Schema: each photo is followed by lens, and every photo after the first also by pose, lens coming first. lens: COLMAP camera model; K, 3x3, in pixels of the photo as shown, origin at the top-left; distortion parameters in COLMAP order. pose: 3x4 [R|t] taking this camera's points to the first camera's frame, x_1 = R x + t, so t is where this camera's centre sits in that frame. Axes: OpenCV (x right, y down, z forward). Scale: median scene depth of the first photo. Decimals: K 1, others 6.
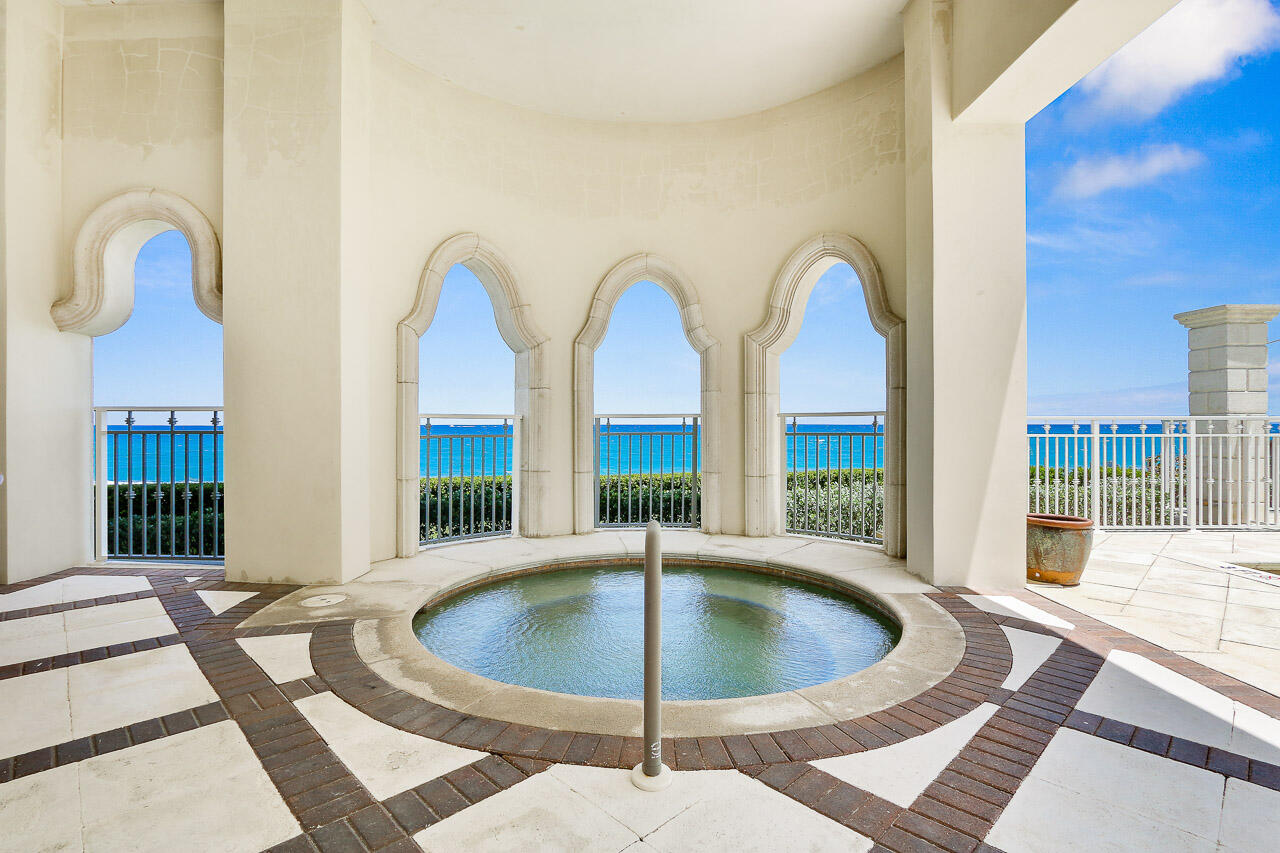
lens RADIAL K [[617.9, 0, 639.4], [0, 617.9, 430.2], [0, 0, 1]] dist [-0.021340, 0.001864]
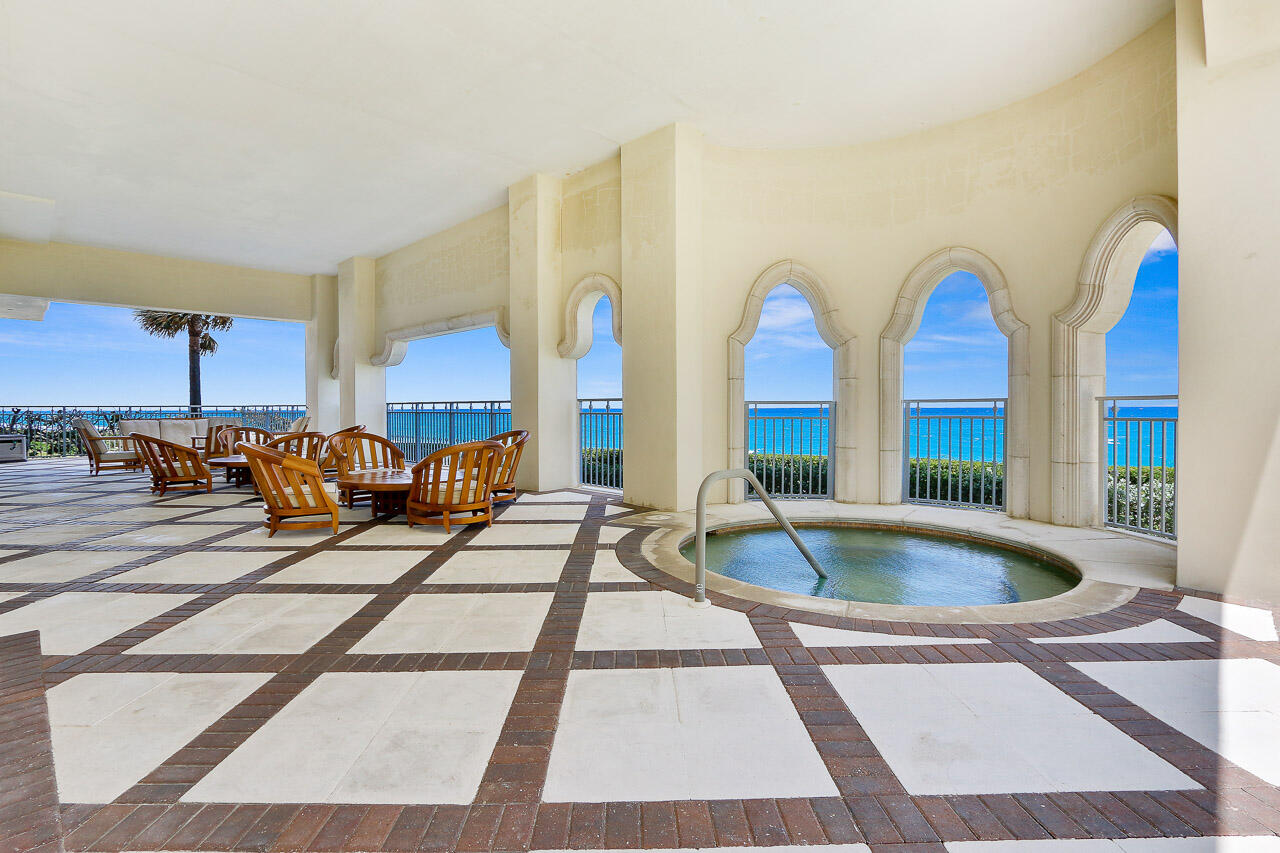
lens RADIAL K [[617.9, 0, 639.7], [0, 617.9, 418.0], [0, 0, 1]] dist [-0.021340, 0.001864]
pose [[0.726429, 0.010939, -0.687155, 0.386486], [-0.005422, 0.999933, 0.010187, -0.000610], [0.687221, -0.003675, 0.726439, -0.151001]]
